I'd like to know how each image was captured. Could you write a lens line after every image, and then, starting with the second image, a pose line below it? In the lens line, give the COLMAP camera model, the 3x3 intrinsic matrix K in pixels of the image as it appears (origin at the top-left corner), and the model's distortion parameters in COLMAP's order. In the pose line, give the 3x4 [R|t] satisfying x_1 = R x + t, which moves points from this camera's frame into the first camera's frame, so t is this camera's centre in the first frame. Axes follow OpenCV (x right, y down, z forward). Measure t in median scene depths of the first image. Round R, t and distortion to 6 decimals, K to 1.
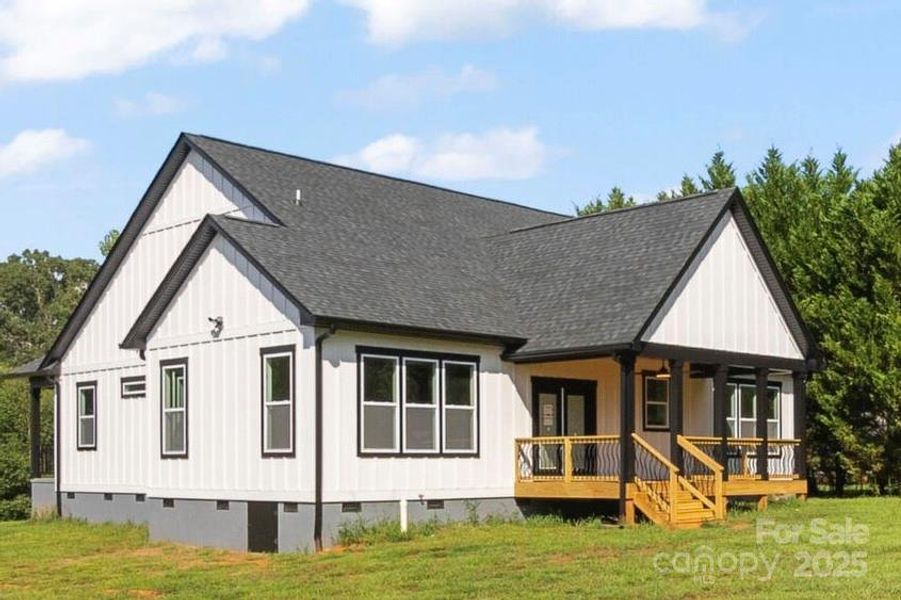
lens RADIAL K [[1246.5, 0, 450.0], [0, 1246.5, 298.3], [0, 0, 1]] dist [-0.140542, 0.000000]
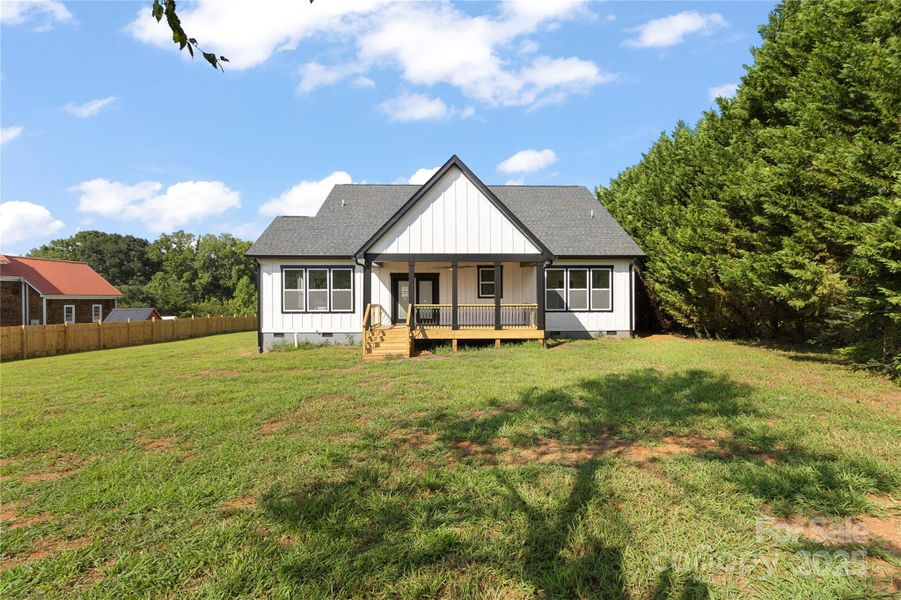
lens RADIAL K [[418.1, 0, 443.6], [0, 418.1, 303.4], [0, 0, 1]] dist [0.005892, -0.000482]
pose [[0.752729, -0.012480, -0.658212, 0.617775], [0.083723, 0.993517, 0.076908, 0.069329], [0.652985, -0.112998, 0.748894, 0.573729]]
